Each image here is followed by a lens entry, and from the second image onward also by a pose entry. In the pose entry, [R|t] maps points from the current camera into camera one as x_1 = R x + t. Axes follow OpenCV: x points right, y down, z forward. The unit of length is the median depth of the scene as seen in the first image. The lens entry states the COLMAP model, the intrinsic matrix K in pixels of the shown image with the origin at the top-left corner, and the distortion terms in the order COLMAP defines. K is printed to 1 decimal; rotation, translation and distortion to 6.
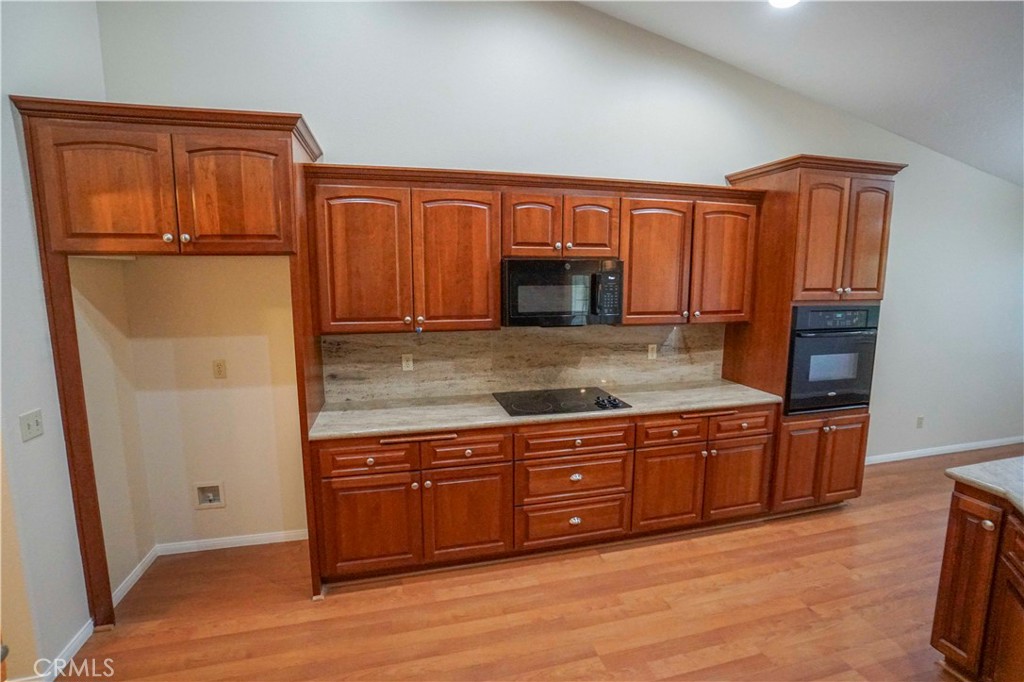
lens RADIAL K [[466.6, 0, 512.0], [0, 466.6, 341.0], [0, 0, 1]] dist [-0.064405, 0.024971]
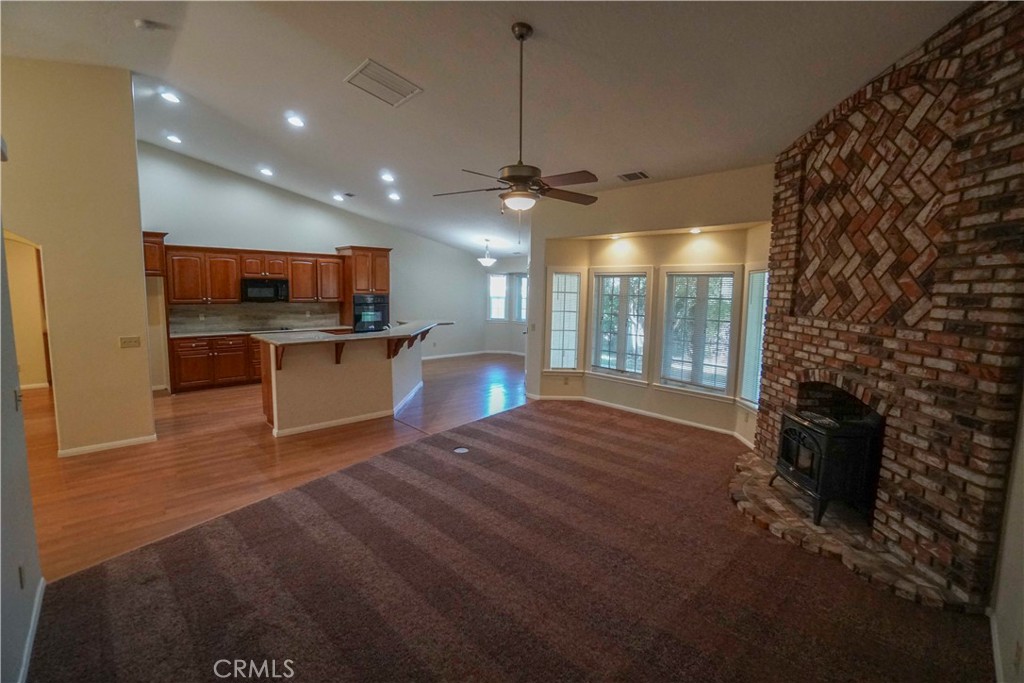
lens RADIAL K [[450.0, 0, 513.0], [0, 450.0, 338.5], [0, 0, 1]] dist [-0.064137, 0.022731]
pose [[0.869118, -0.039751, 0.493004, 0.082176], [0.052277, 0.998565, -0.011645, 0.308233], [-0.491834, 0.035894, 0.869949, -2.139573]]
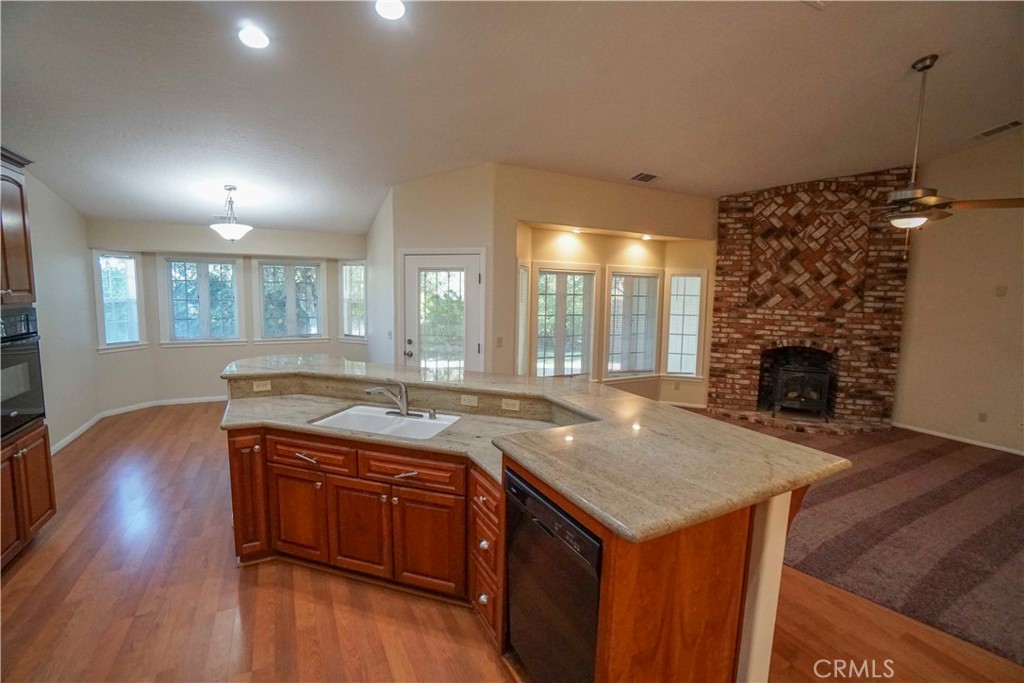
lens RADIAL K [[450.0, 0, 513.0], [0, 450.0, 338.5], [0, 0, 1]] dist [-0.064137, 0.022731]
pose [[-0.228381, -0.114112, 0.966861, -0.297043], [0.115098, 0.982978, 0.143202, -0.033939], [-0.966744, 0.143988, -0.211359, 0.261896]]
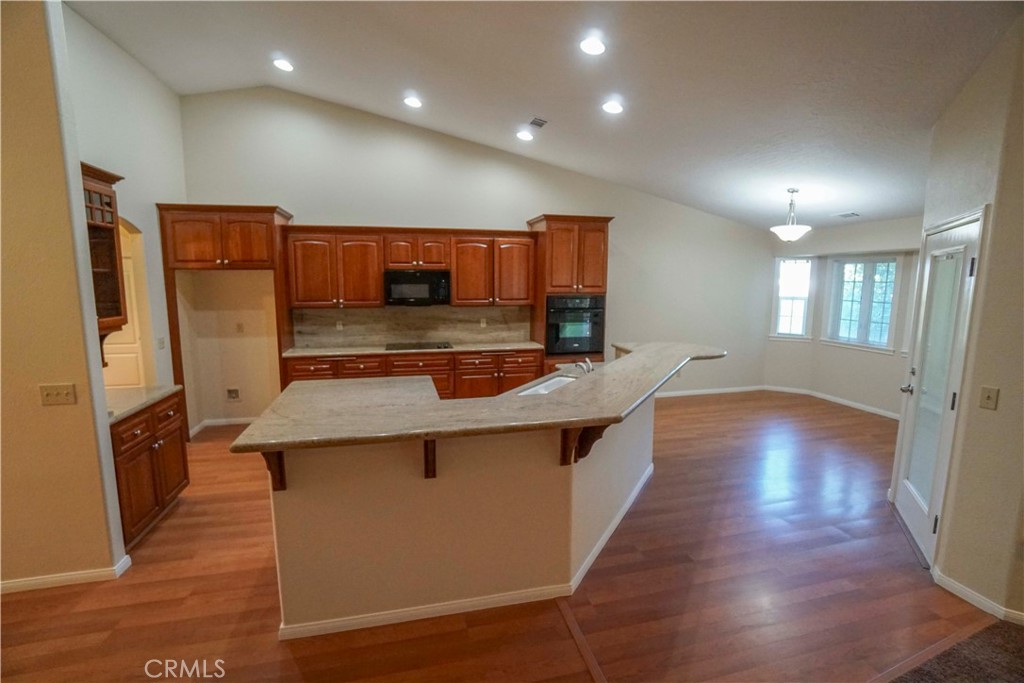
lens RADIAL K [[450.0, 0, 513.0], [0, 450.0, 338.5], [0, 0, 1]] dist [-0.064137, 0.022731]
pose [[0.999987, 0.004043, -0.003178, 0.515555], [-0.004079, 0.999927, -0.011342, 0.124367], [0.003132, 0.011355, 0.999931, -0.848944]]
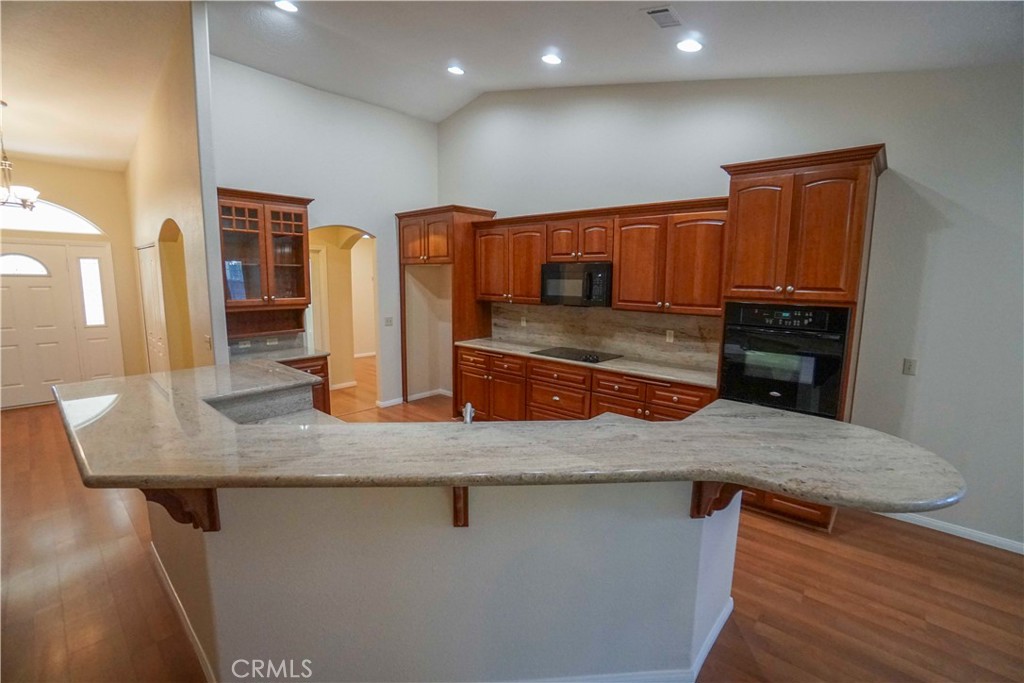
lens RADIAL K [[450.0, 0, 513.0], [0, 450.0, 338.5], [0, 0, 1]] dist [-0.064137, 0.022731]
pose [[0.558435, 0.119259, -0.820931, 1.285204], [-0.125056, 0.990405, 0.058811, 0.014418], [0.820068, 0.069821, 0.567991, -0.021050]]
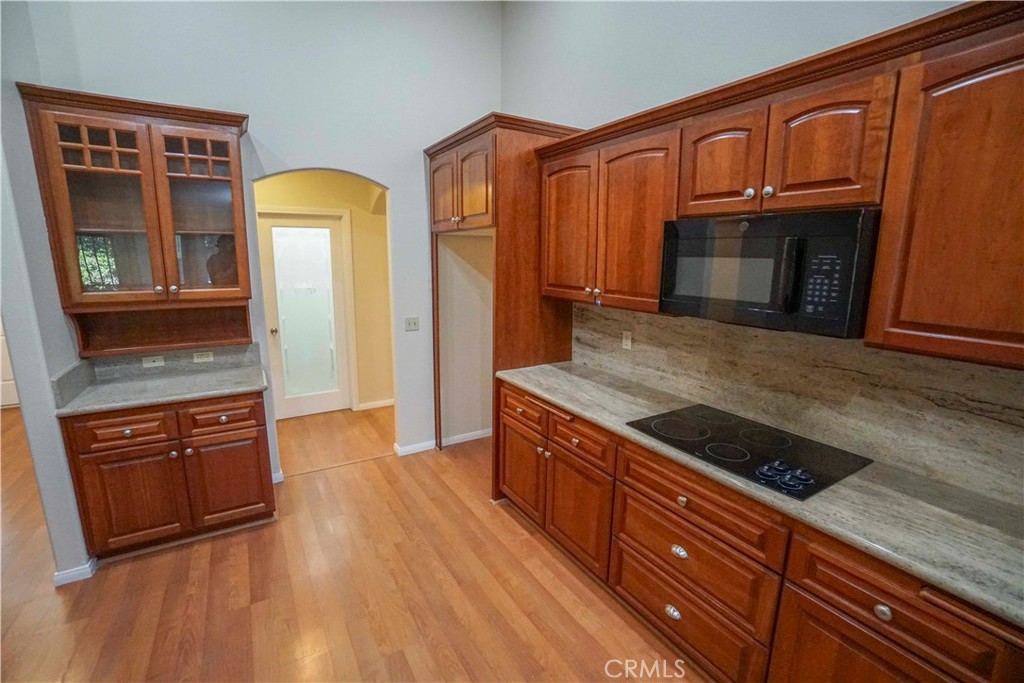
lens RADIAL K [[450.0, 0, 513.0], [0, 450.0, 338.5], [0, 0, 1]] dist [-0.064137, 0.022731]
pose [[0.294756, 0.176940, -0.939048, 0.590944], [-0.142775, 0.979831, 0.139809, -0.054267], [0.944846, 0.092863, 0.314074, 0.542592]]
